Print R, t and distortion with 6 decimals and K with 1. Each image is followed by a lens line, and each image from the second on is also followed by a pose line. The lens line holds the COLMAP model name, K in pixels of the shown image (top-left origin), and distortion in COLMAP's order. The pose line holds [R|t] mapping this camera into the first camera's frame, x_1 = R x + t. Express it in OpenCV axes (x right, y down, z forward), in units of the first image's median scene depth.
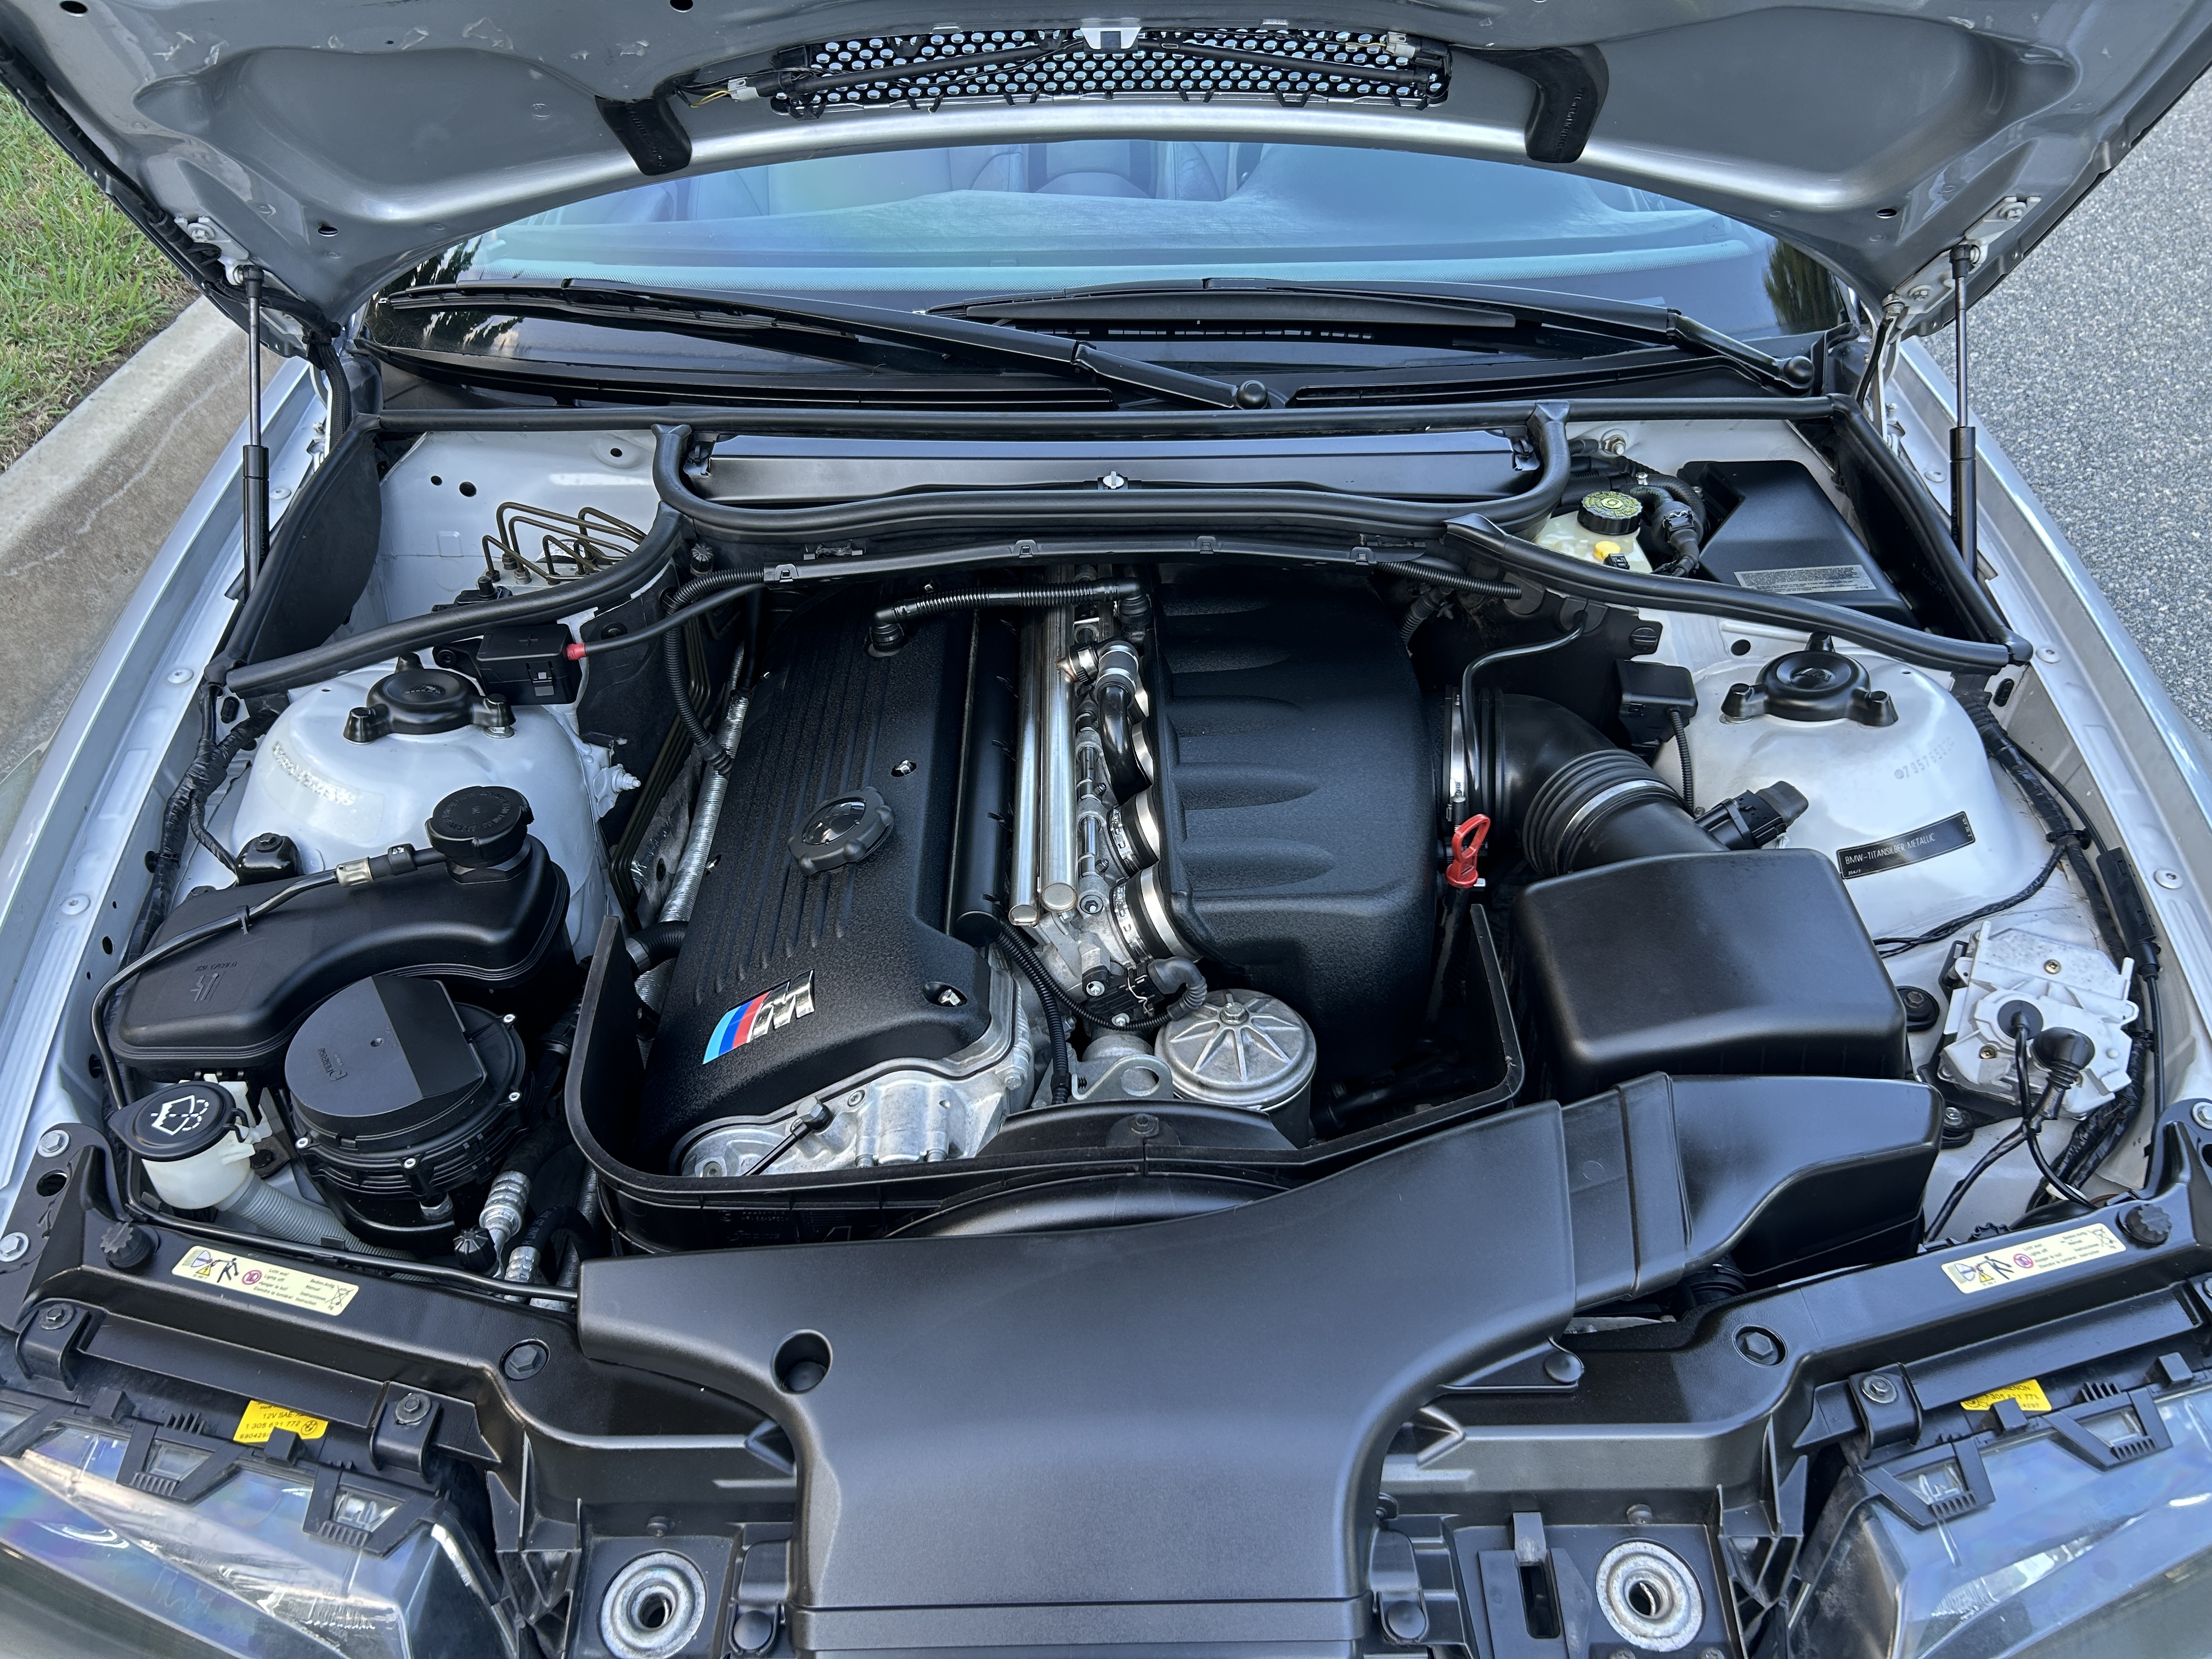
lens RADIAL K [[1681.7, 0, 1100.2], [0, 1681.7, 825.2], [0, 0, 1]] dist [0.039175, -0.046099]
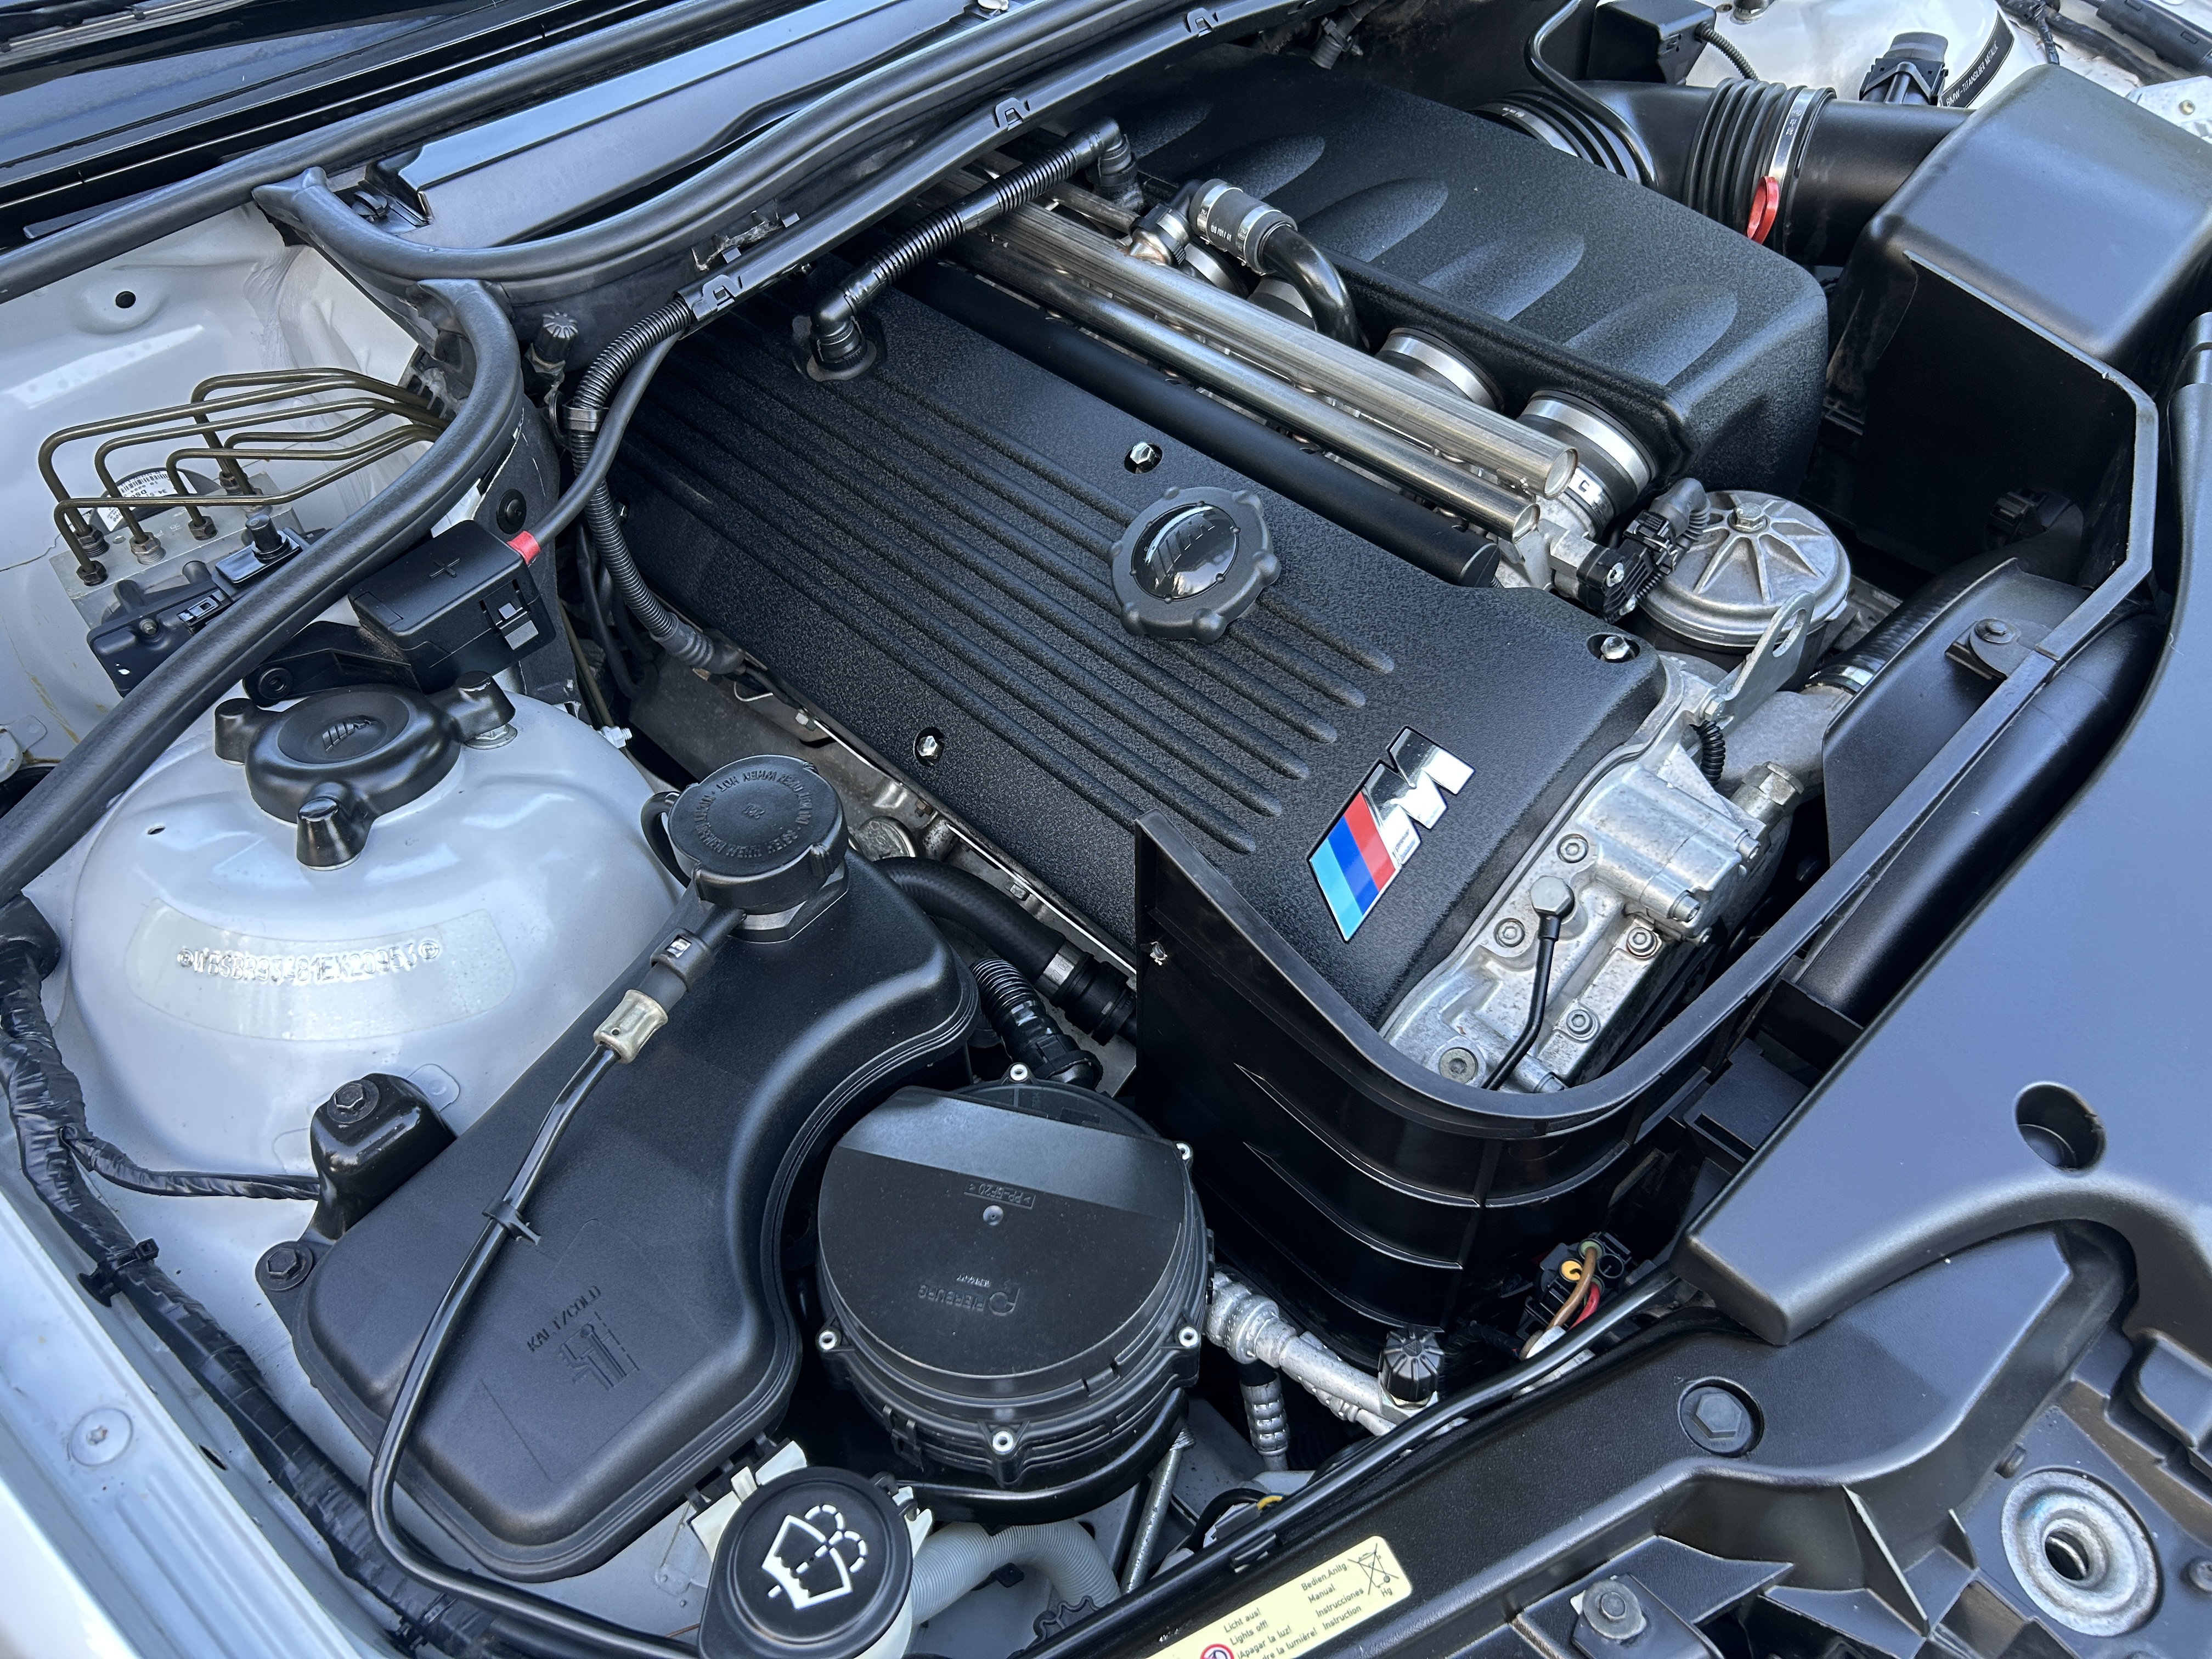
lens RADIAL K [[1681.7, 0, 1101.1], [0, 1681.7, 827.8], [0, 0, 1]] dist [0.039175, -0.046099]
pose [[0.743836, -0.521879, 0.417552, -0.439823], [0.450661, 0.852985, 0.263290, -0.083214], [-0.493571, -0.007670, 0.869671, 0.397056]]
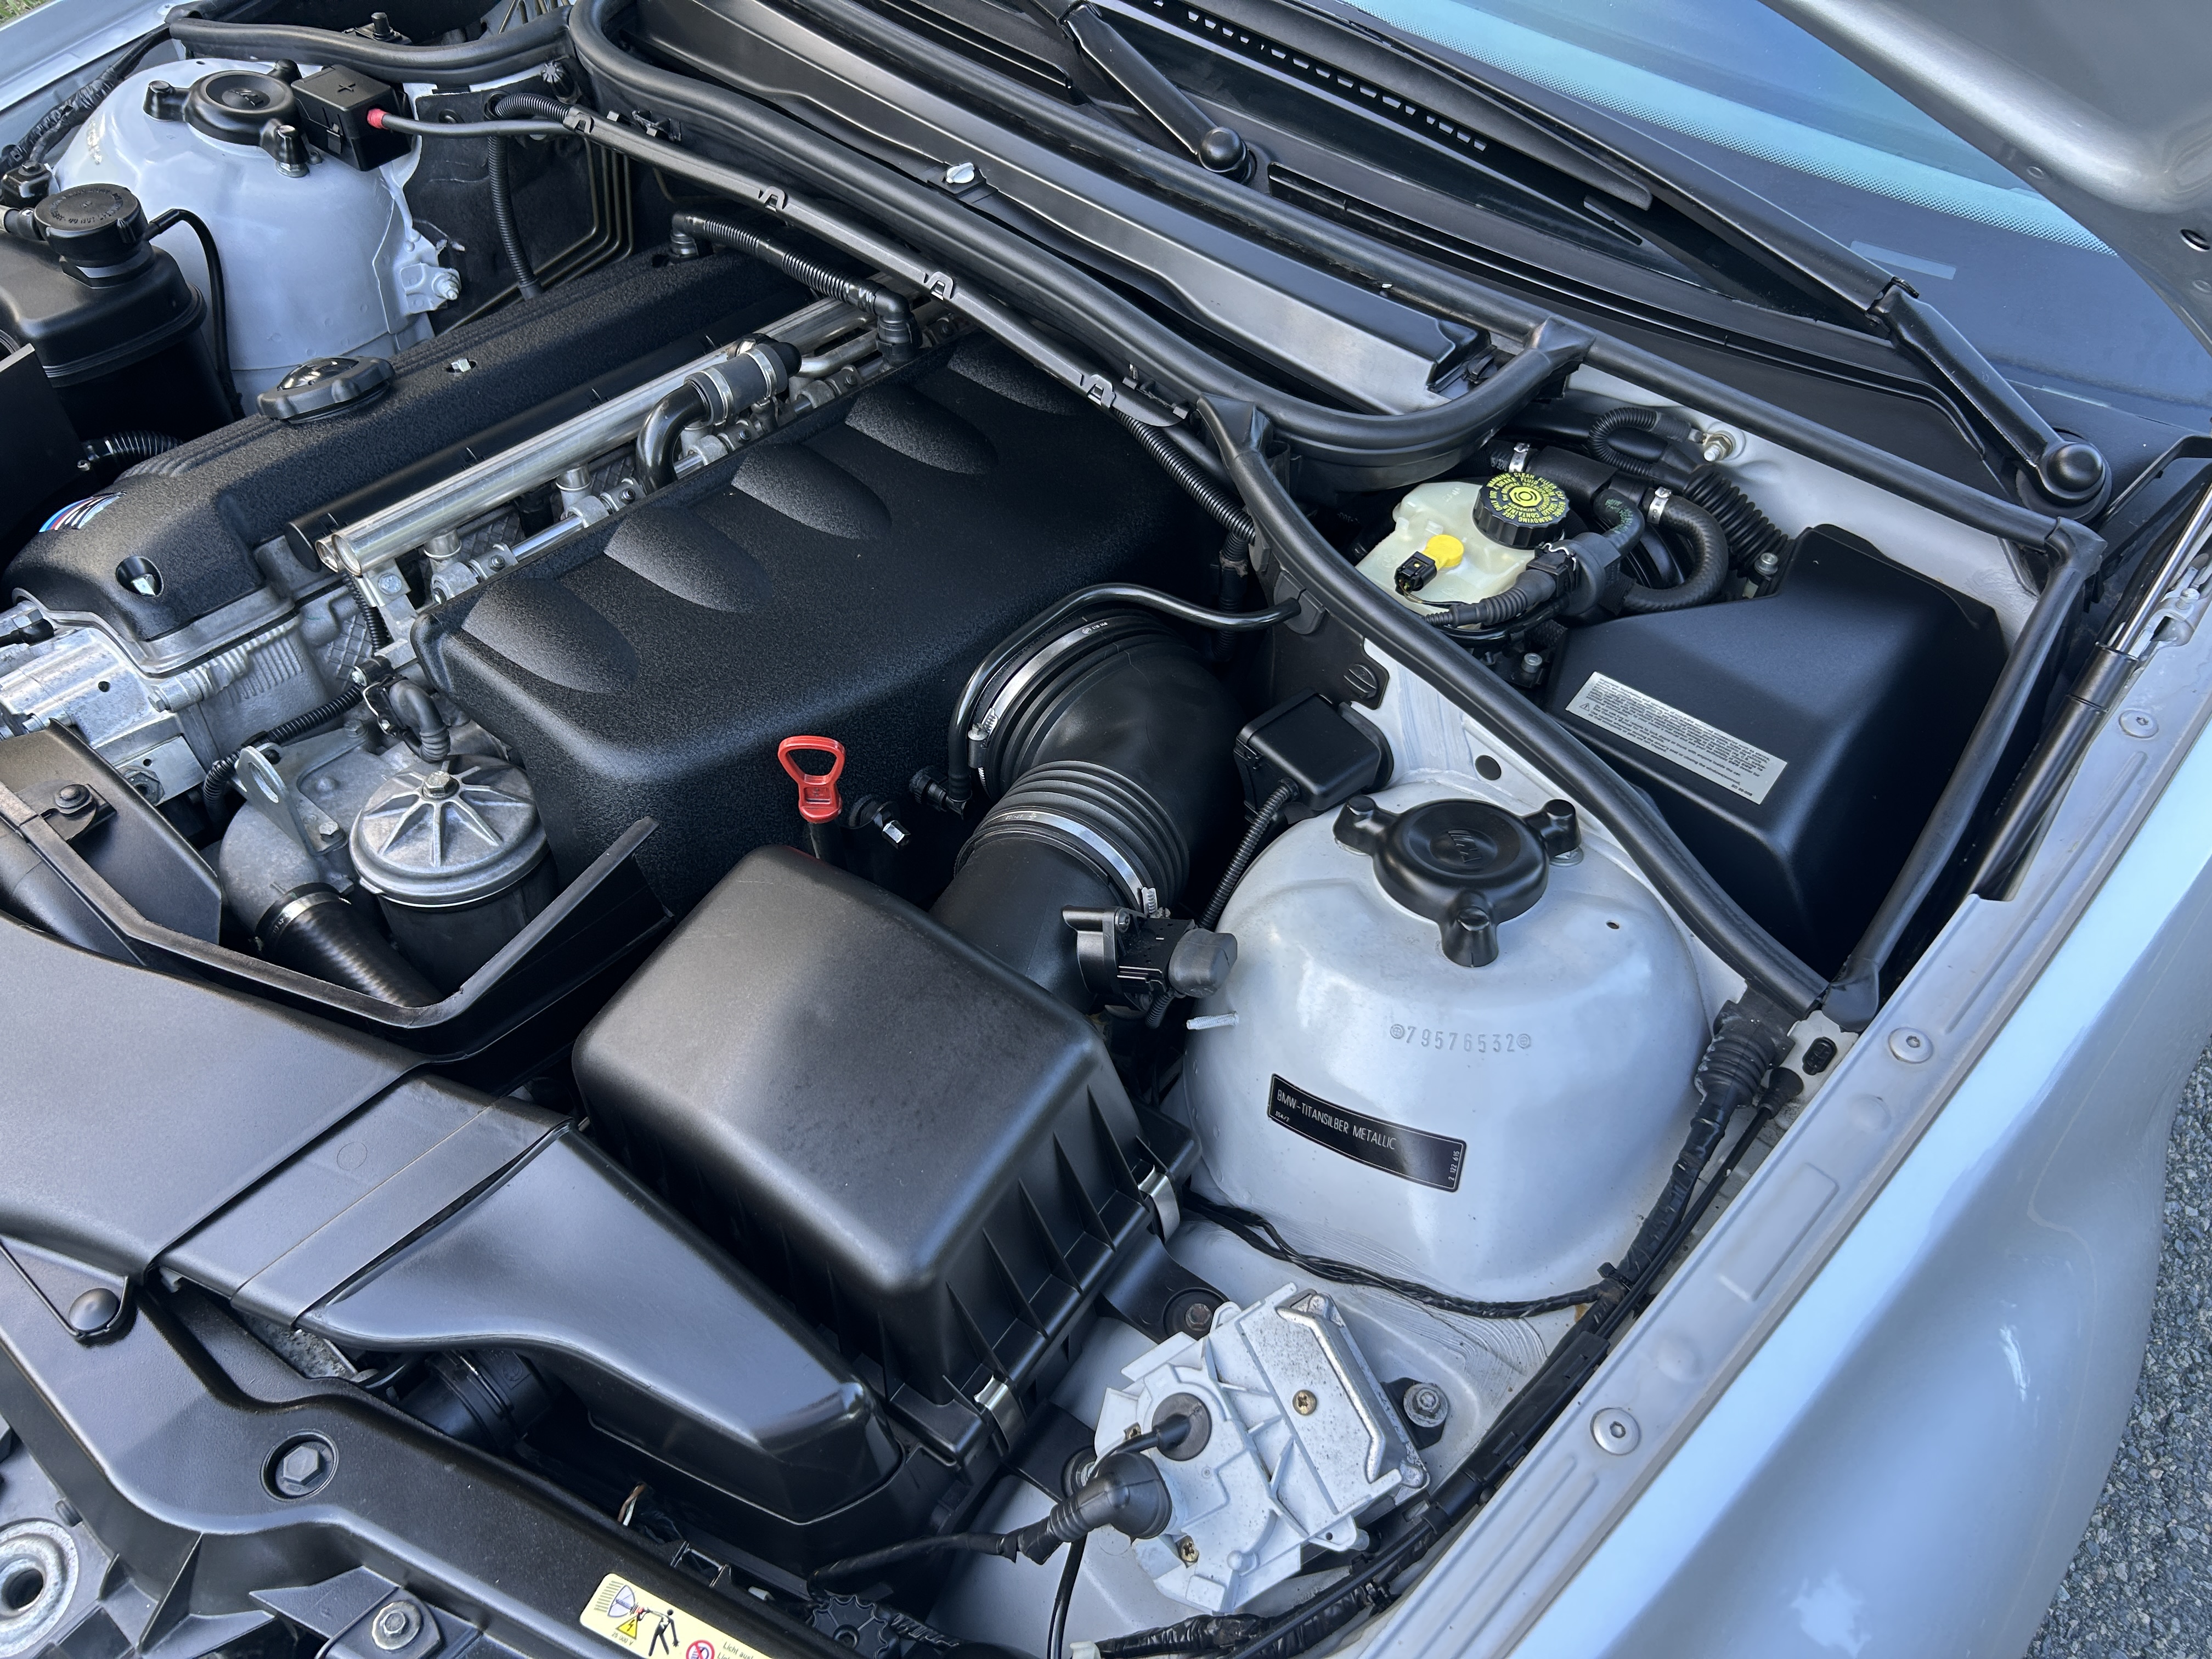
lens RADIAL K [[1681.7, 0, 1105.7], [0, 1681.7, 852.5], [0, 0, 1]] dist [0.039175, -0.046099]
pose [[0.752370, 0.528714, -0.392939, 0.546581], [-0.456013, 0.848492, 0.268539, -0.187111], [0.475386, -0.022856, 0.879480, 0.360738]]
